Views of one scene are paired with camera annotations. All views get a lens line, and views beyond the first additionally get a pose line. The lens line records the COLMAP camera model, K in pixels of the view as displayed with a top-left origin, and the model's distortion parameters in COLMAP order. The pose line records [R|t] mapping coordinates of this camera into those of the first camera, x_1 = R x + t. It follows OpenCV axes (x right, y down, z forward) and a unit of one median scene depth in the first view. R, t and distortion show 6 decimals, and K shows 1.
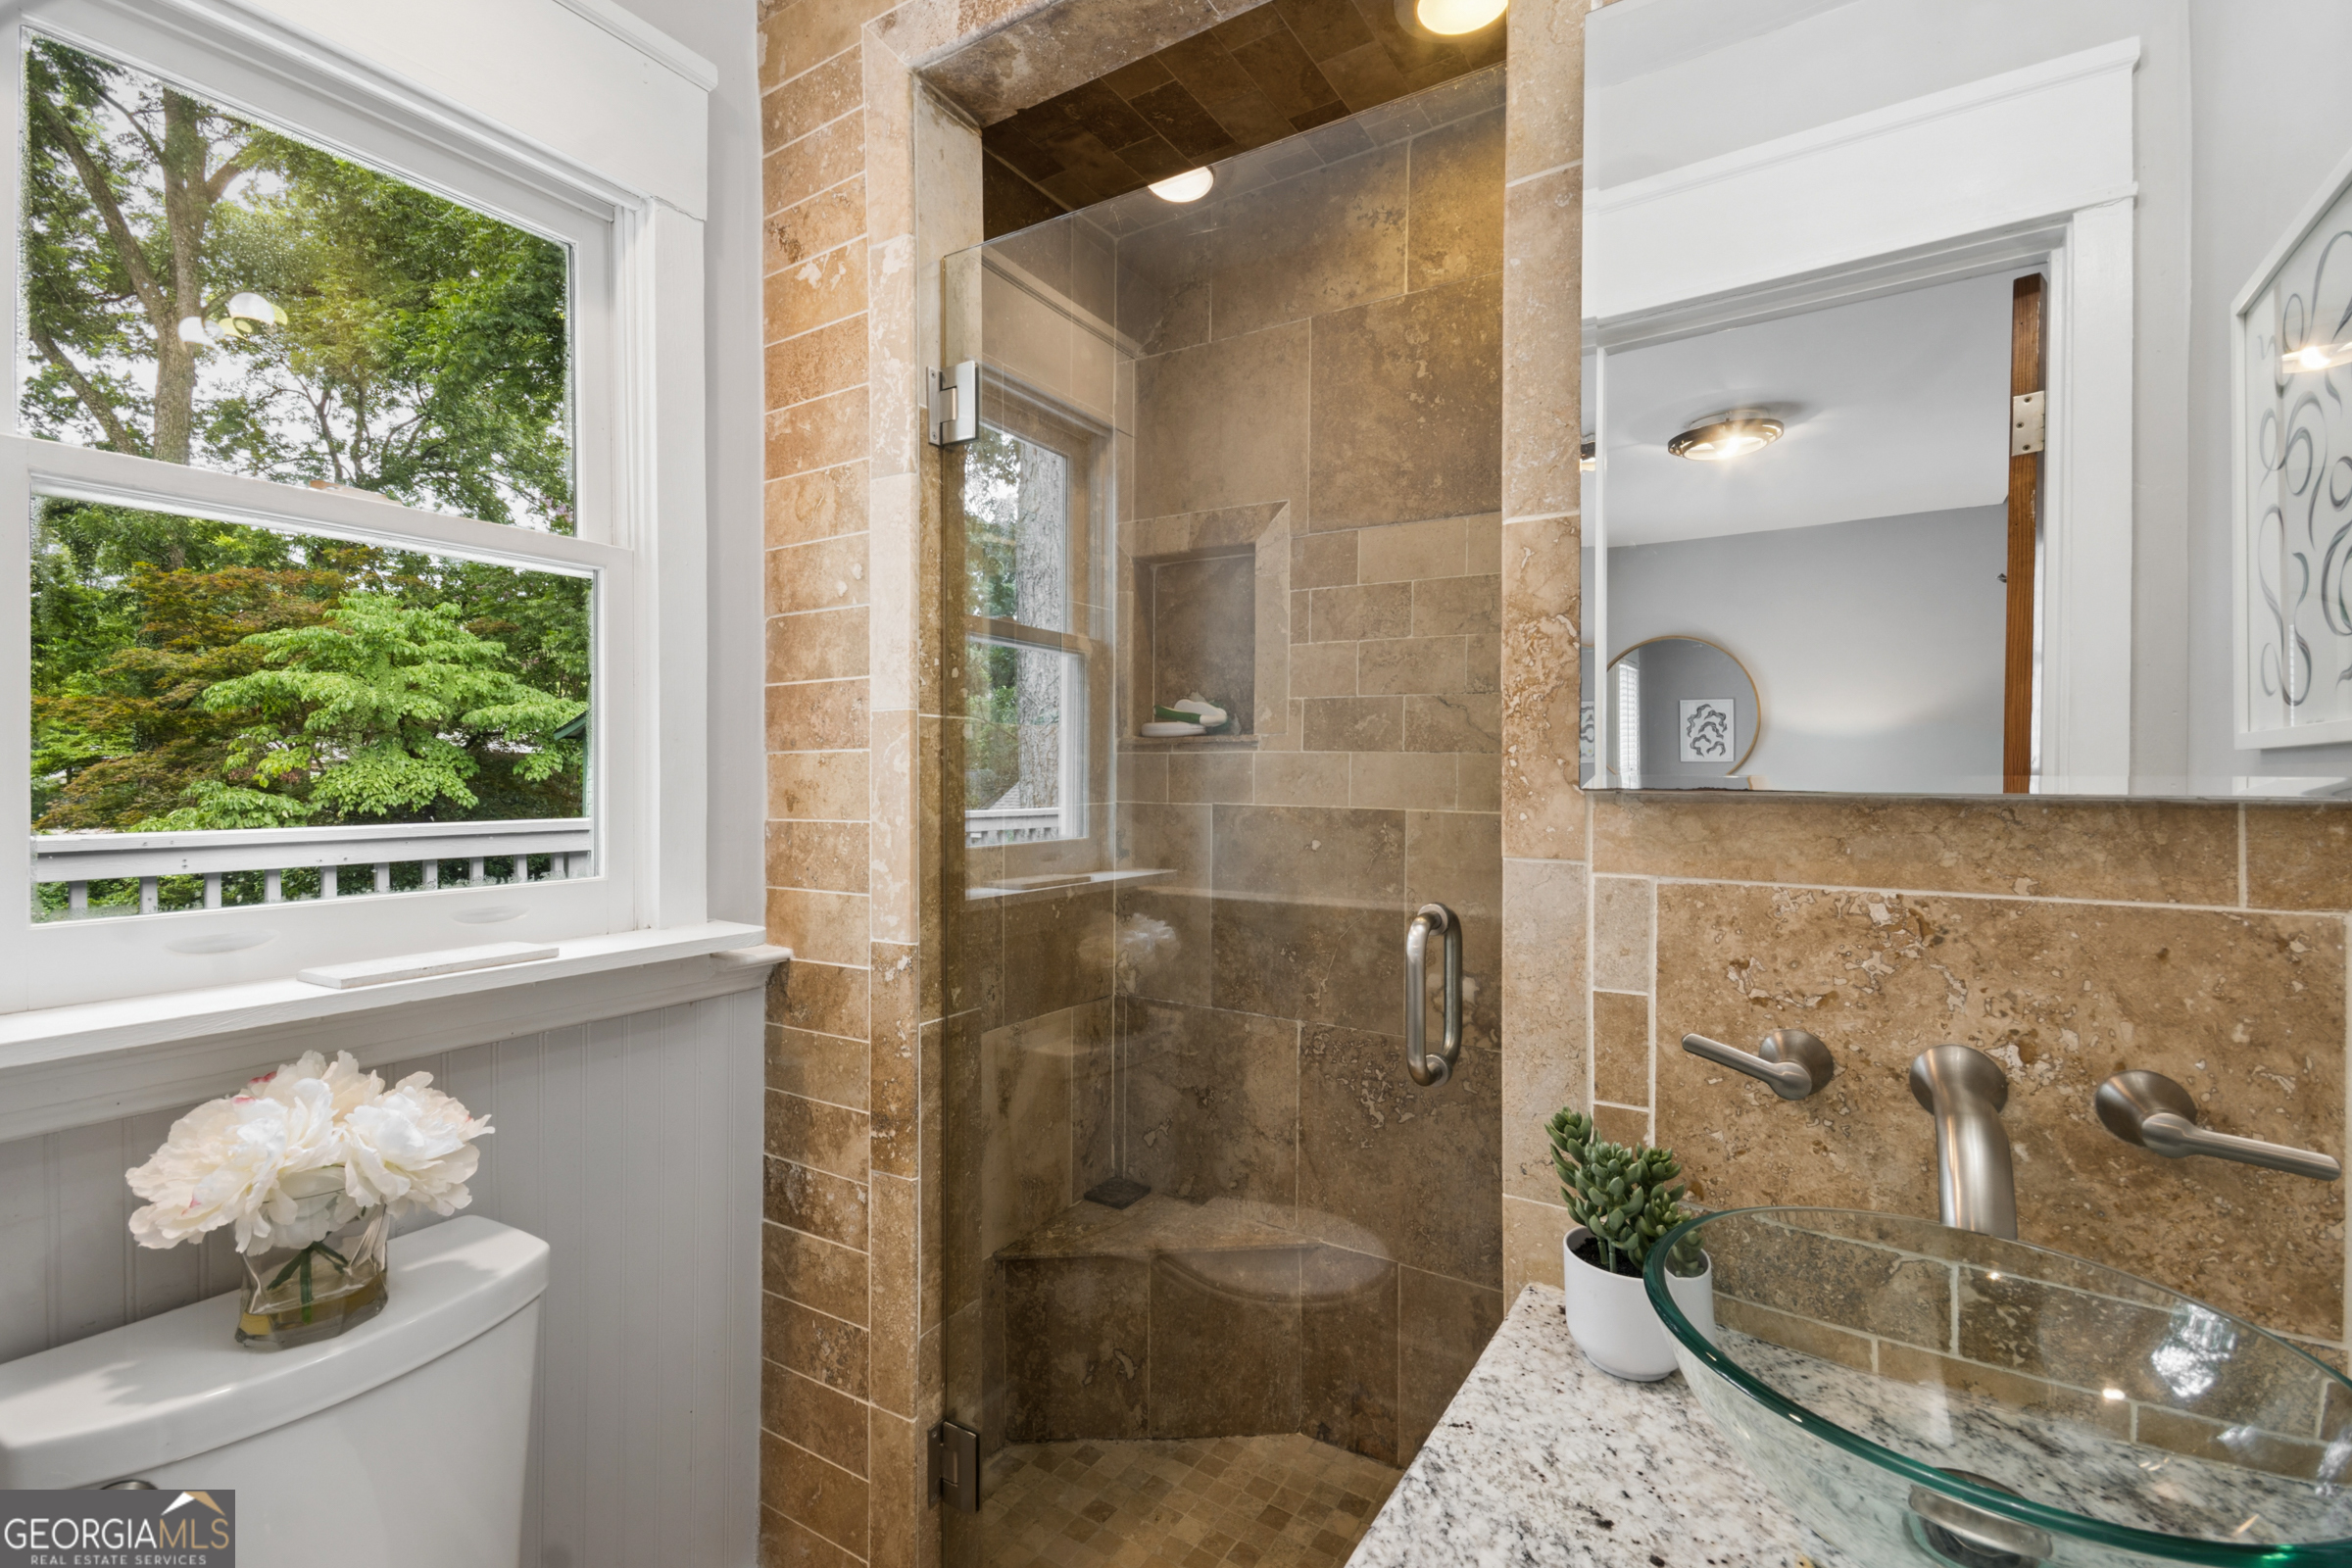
lens RADIAL K [[1019.3, 0, 1181.4], [0, 1019.3, 777.3], [0, 0, 1]] dist [0.014166, -0.003379]
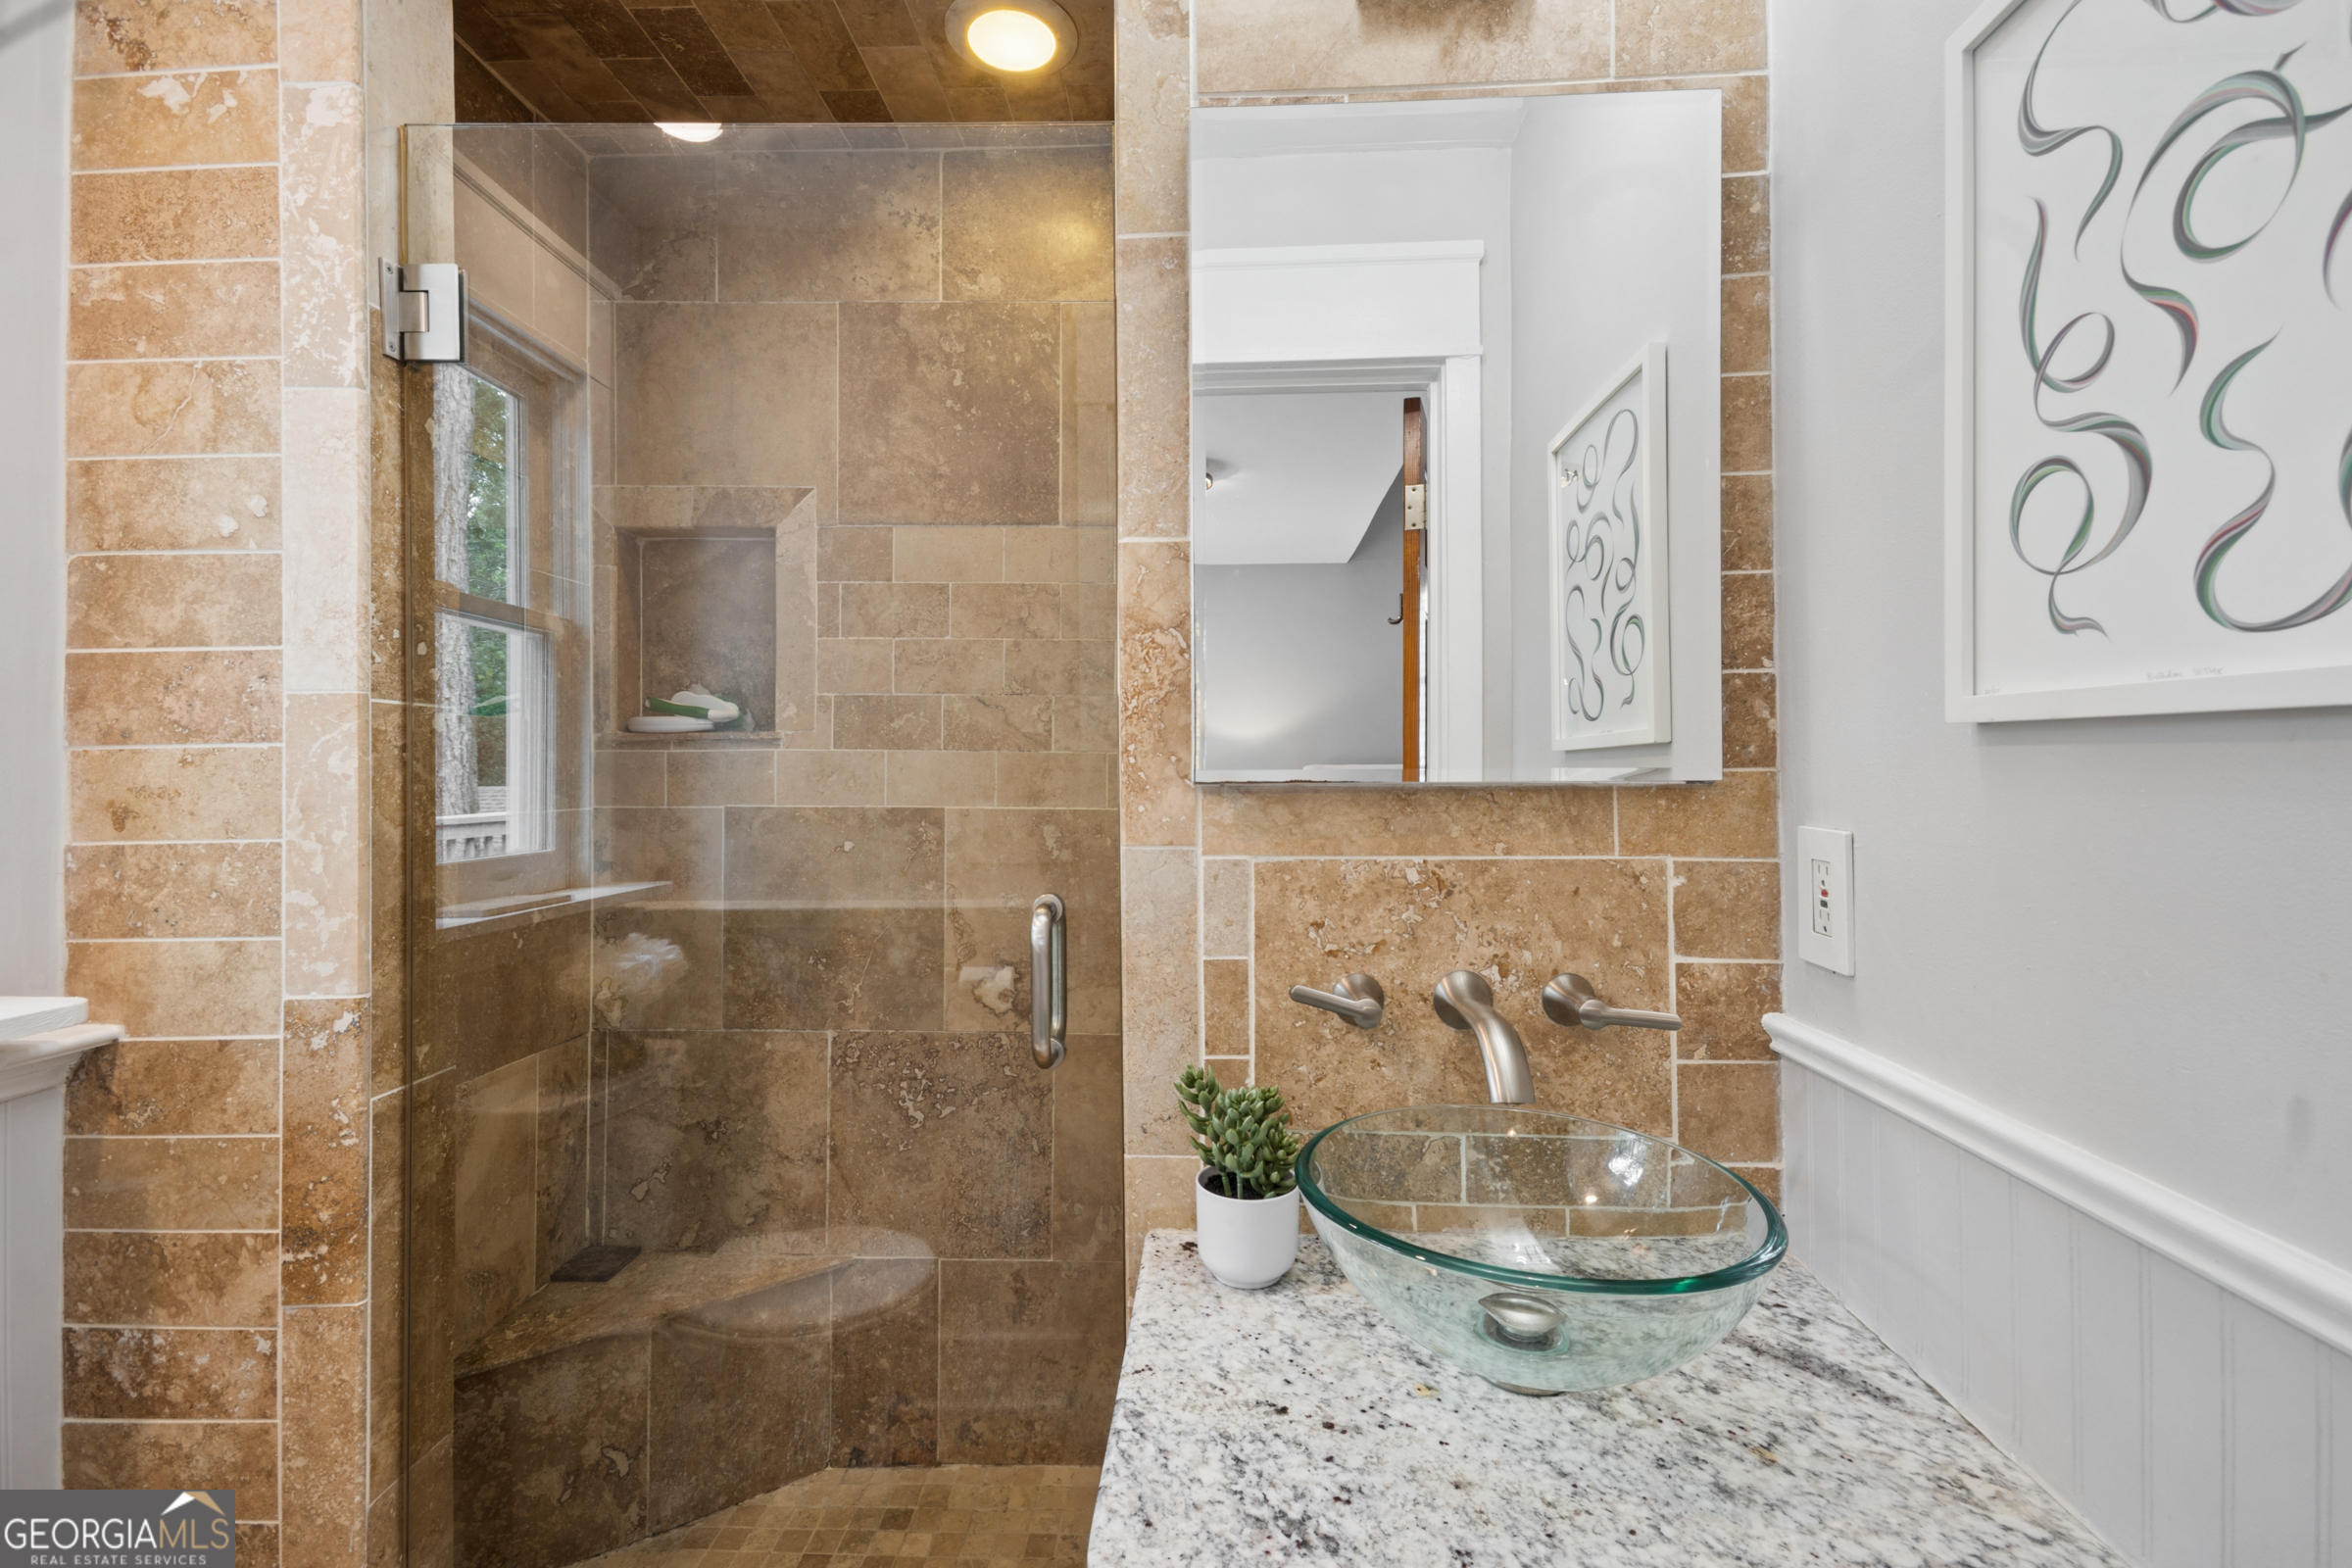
lens RADIAL K [[1115.5, 0, 866.2], [0, 1115.5, 766.8], [0, 0, 1]] dist [0.043562, -0.043020]
pose [[0.863138, -0.002634, 0.504962, -0.364903], [0.009620, 0.999891, -0.011228, 0.002875], [-0.504877, 0.014549, 0.863069, 0.069841]]
